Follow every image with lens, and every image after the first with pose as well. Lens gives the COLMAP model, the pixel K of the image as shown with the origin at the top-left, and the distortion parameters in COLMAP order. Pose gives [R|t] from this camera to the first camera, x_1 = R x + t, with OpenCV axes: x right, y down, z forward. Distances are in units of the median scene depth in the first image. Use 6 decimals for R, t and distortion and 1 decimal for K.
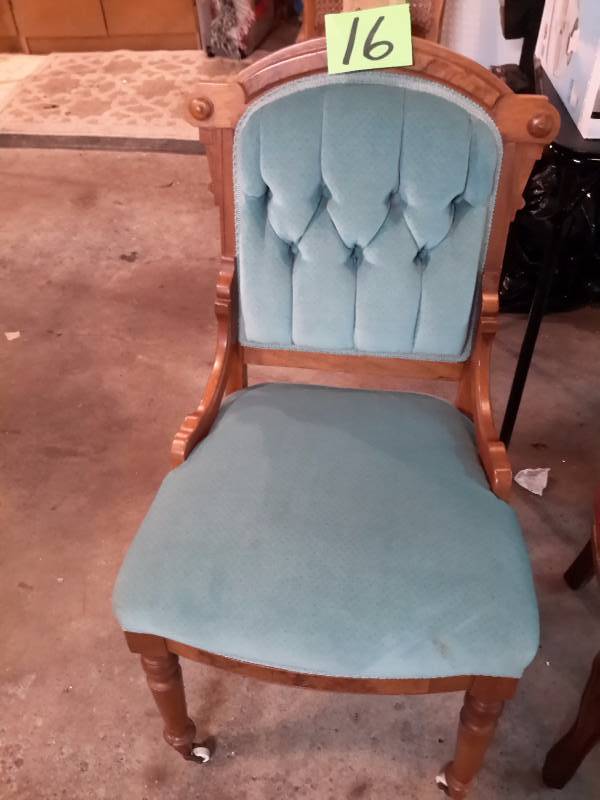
lens RADIAL K [[794.4, 0, 300.0], [0, 794.4, 400.0], [0, 0, 1]] dist [-0.019509, -0.001036]
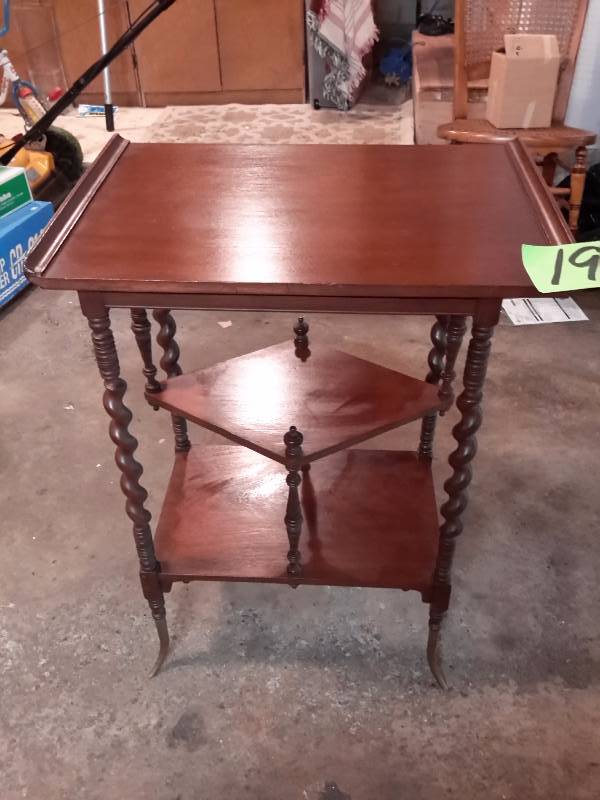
lens RADIAL K [[794.4, 0, 300.0], [0, 794.4, 400.0], [0, 0, 1]] dist [-0.019509, -0.001036]
pose [[0.999168, -0.010905, 0.039306, -0.191392], [0.014944, 0.994469, -0.103965, 0.089520], [-0.037955, 0.104466, 0.993804, -0.061173]]
